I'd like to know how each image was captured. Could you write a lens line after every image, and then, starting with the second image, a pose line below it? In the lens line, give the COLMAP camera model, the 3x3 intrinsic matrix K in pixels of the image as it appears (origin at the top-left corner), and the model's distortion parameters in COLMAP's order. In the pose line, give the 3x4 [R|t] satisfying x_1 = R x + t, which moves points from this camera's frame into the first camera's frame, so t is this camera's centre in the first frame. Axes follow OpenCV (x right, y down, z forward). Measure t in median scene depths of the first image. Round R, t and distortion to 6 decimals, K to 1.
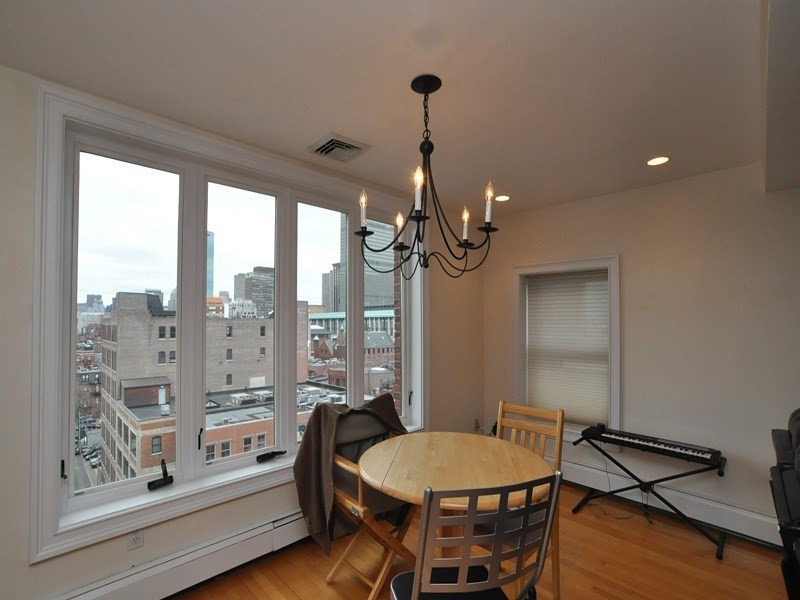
lens RADIAL K [[383.9, 0, 393.7], [0, 383.9, 308.0], [0, 0, 1]] dist [-0.061206, 0.028836]
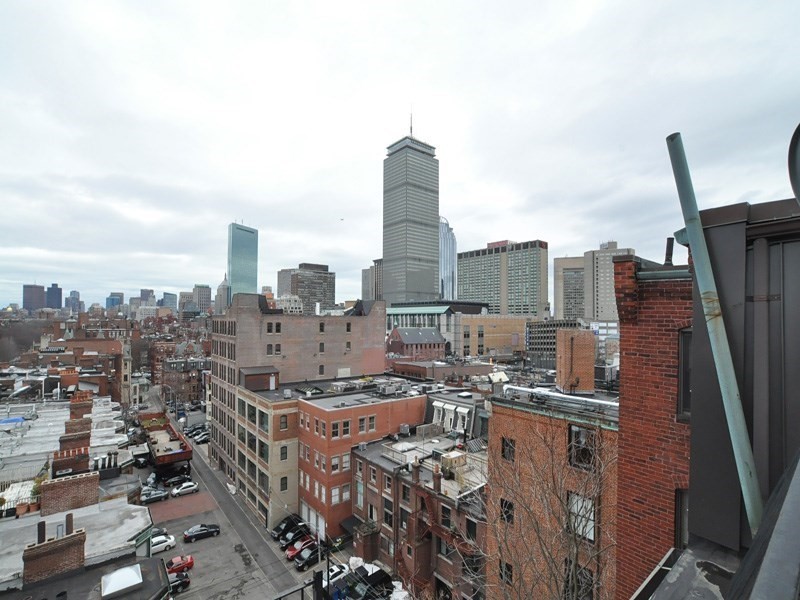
lens RADIAL K [[382.4, 0, 395.6], [0, 382.4, 315.8], [0, 0, 1]] dist [-0.057859, 0.027771]
pose [[0.995908, 0.009725, -0.089851, -0.114304], [-0.006805, 0.999440, 0.032747, -0.010968], [0.090119, -0.032002, 0.995417, -0.104882]]
